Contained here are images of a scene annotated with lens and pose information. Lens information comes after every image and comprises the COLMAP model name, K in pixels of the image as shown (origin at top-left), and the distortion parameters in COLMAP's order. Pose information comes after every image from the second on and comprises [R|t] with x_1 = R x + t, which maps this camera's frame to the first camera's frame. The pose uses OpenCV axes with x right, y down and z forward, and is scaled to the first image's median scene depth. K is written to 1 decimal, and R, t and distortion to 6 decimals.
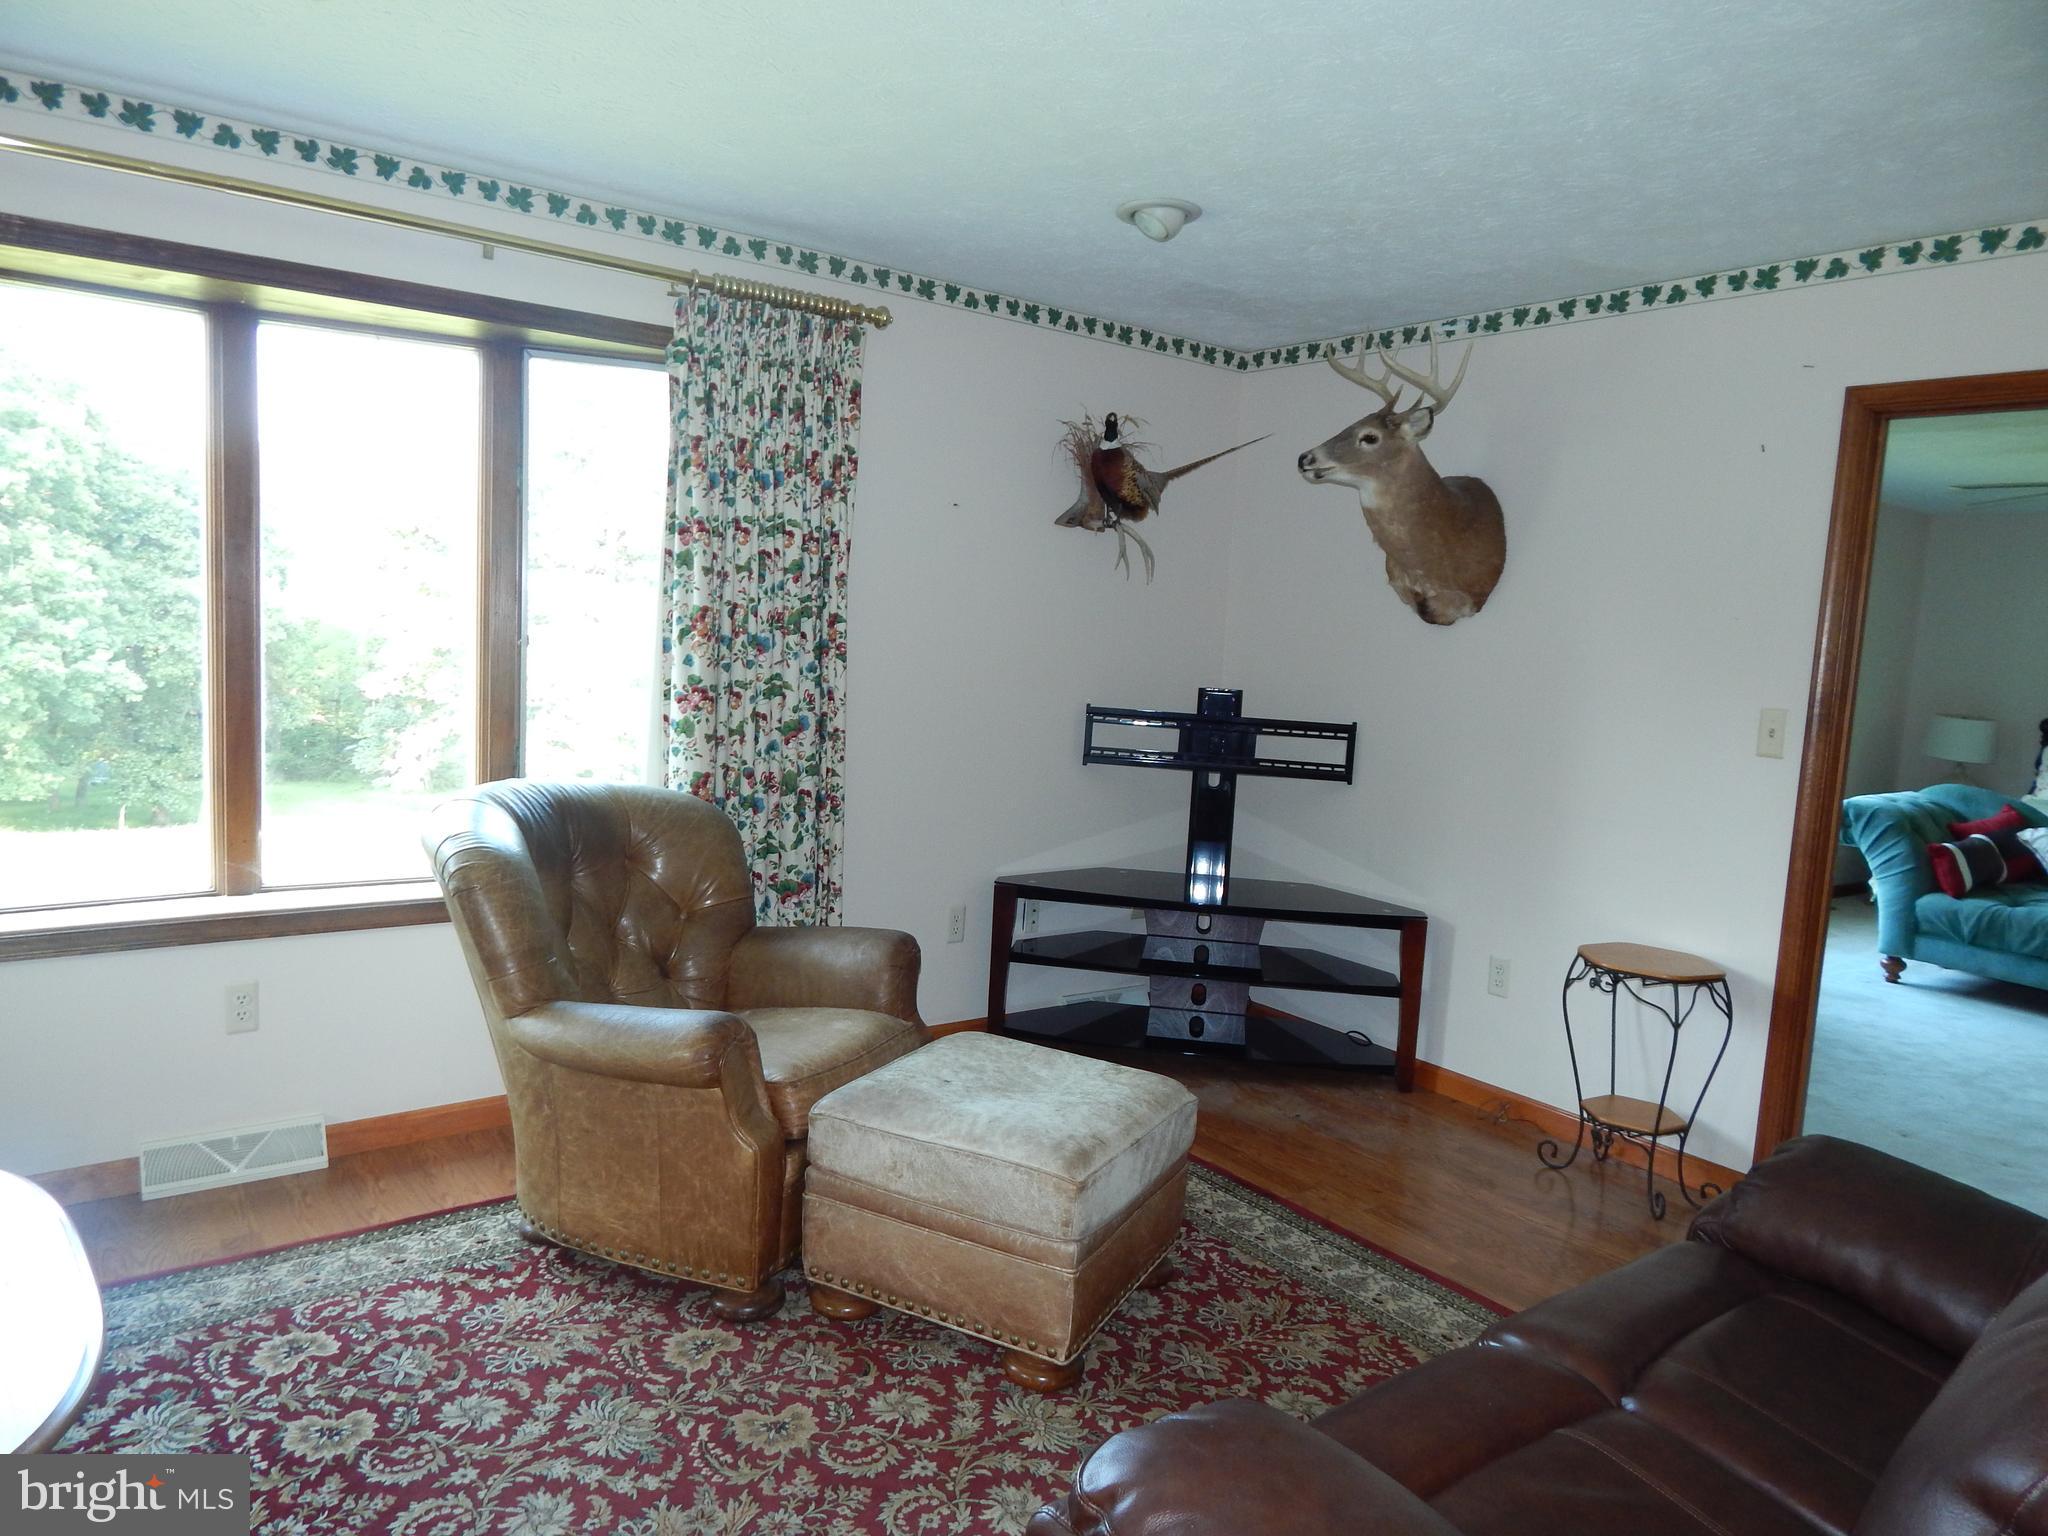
lens RADIAL K [[1351.0, 0, 1027.8], [0, 1351.0, 744.9], [0, 0, 1]] dist [0.004624, 0.000191]
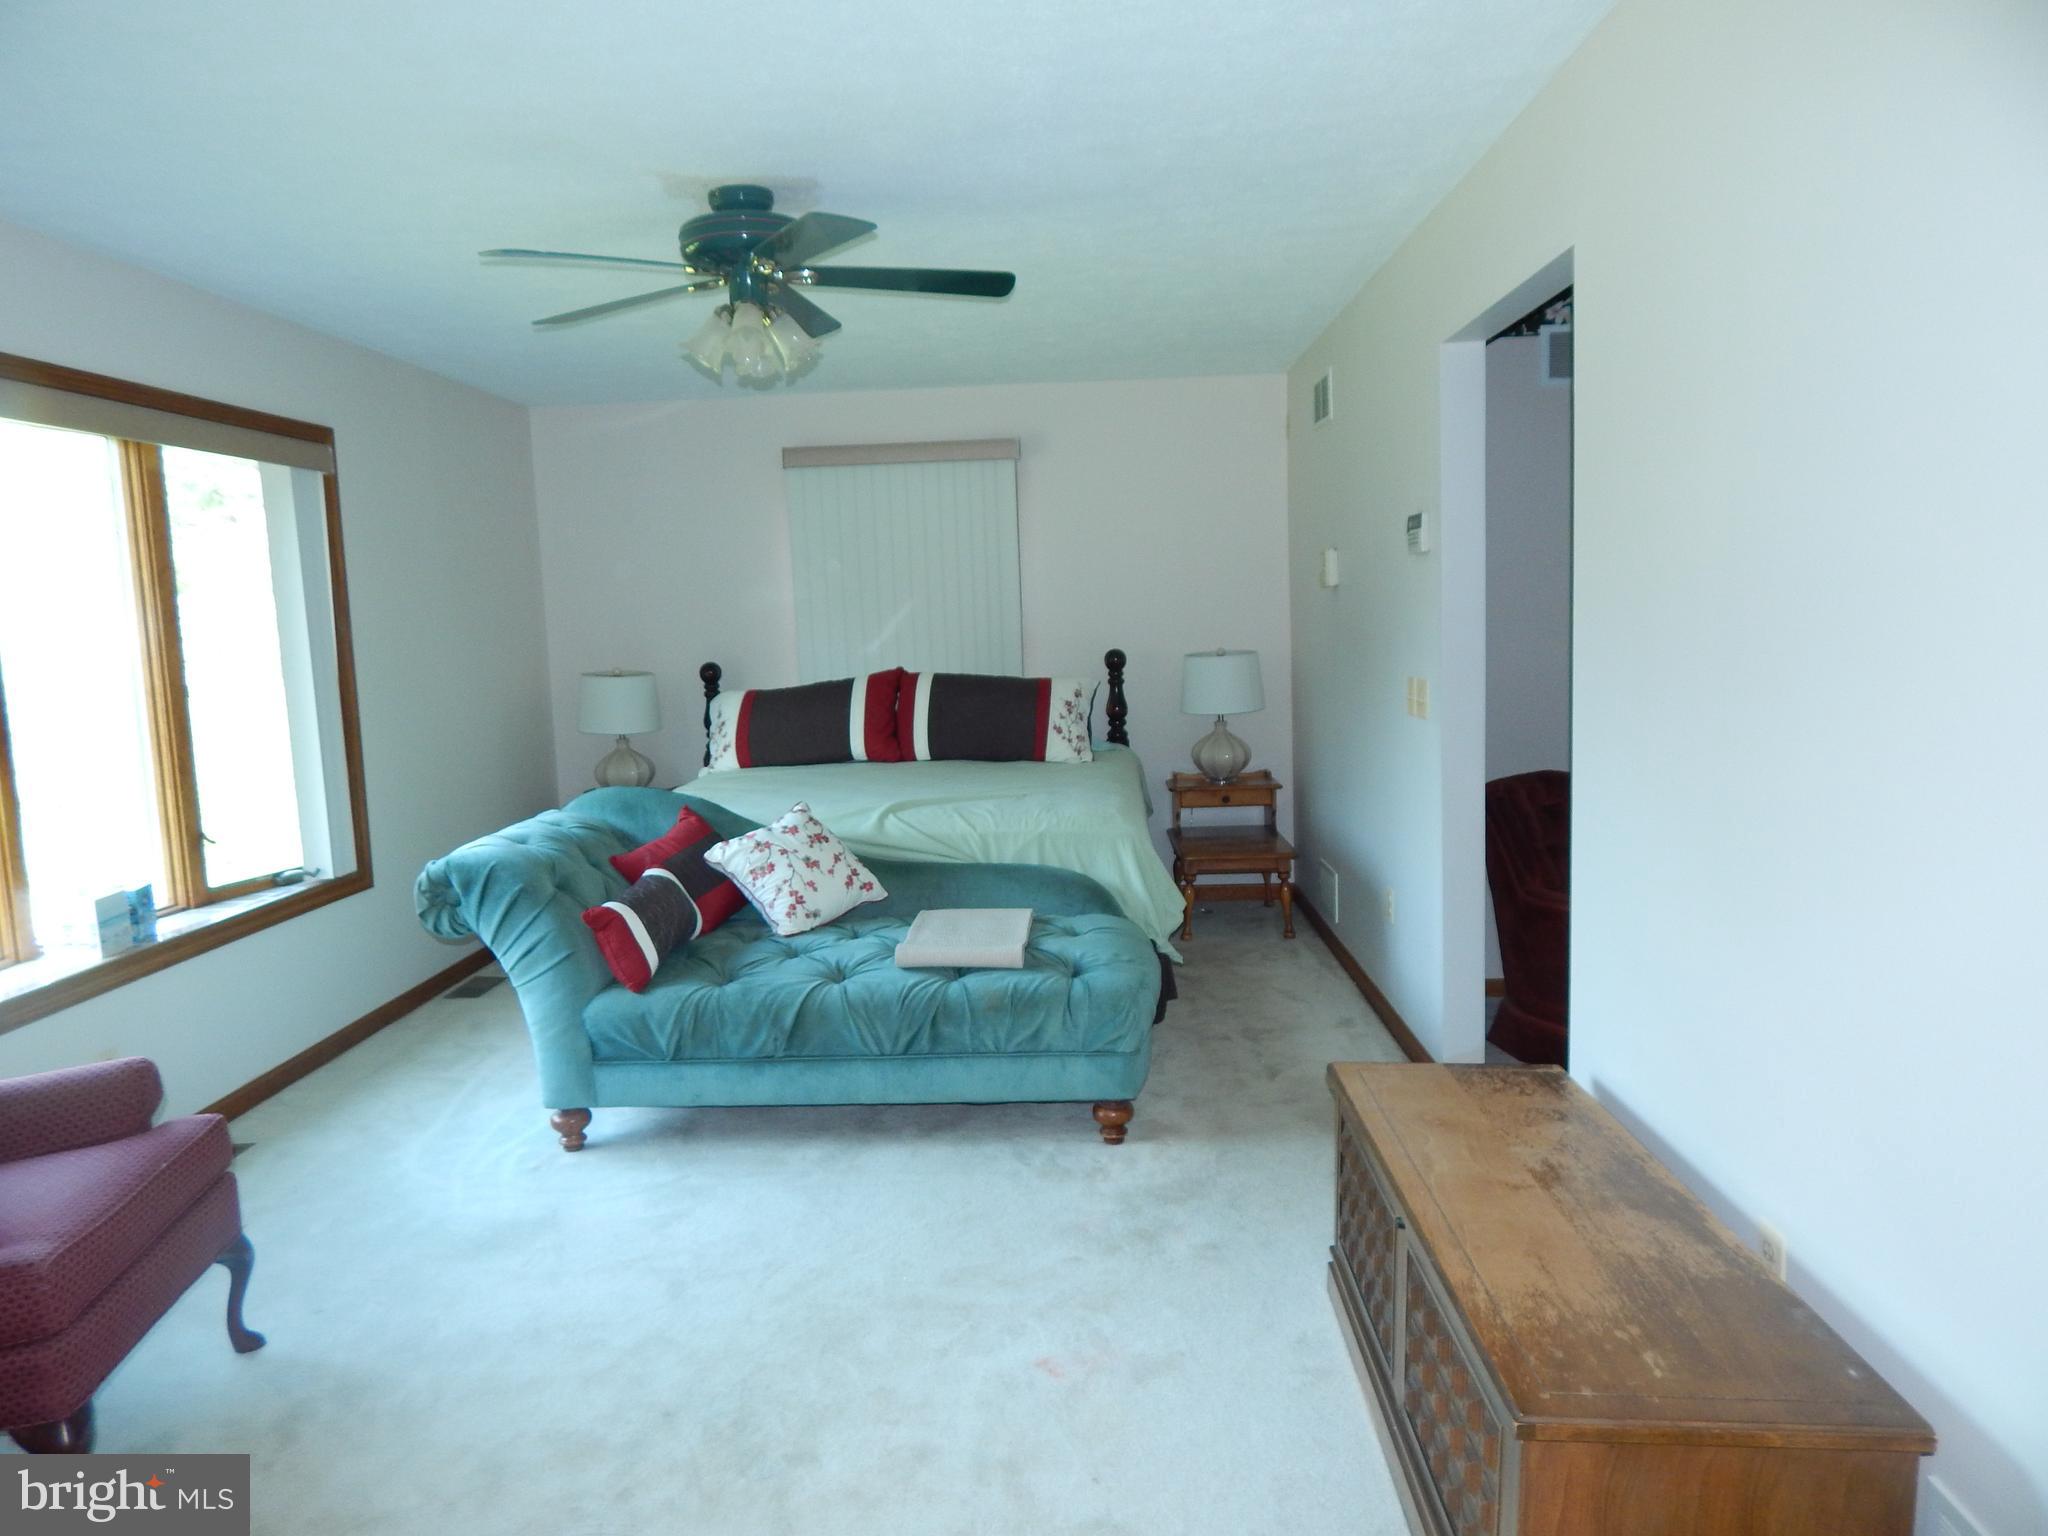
lens RADIAL K [[1351.0, 0, 1025.4], [0, 1351.0, 765.5], [0, 0, 1]] dist [0.004624, 0.000191]
pose [[0.629503, -0.175108, 0.757009, 0.356801], [0.154367, 0.983038, 0.099026, -0.014925], [-0.761509, 0.054520, 0.645857, 0.478733]]
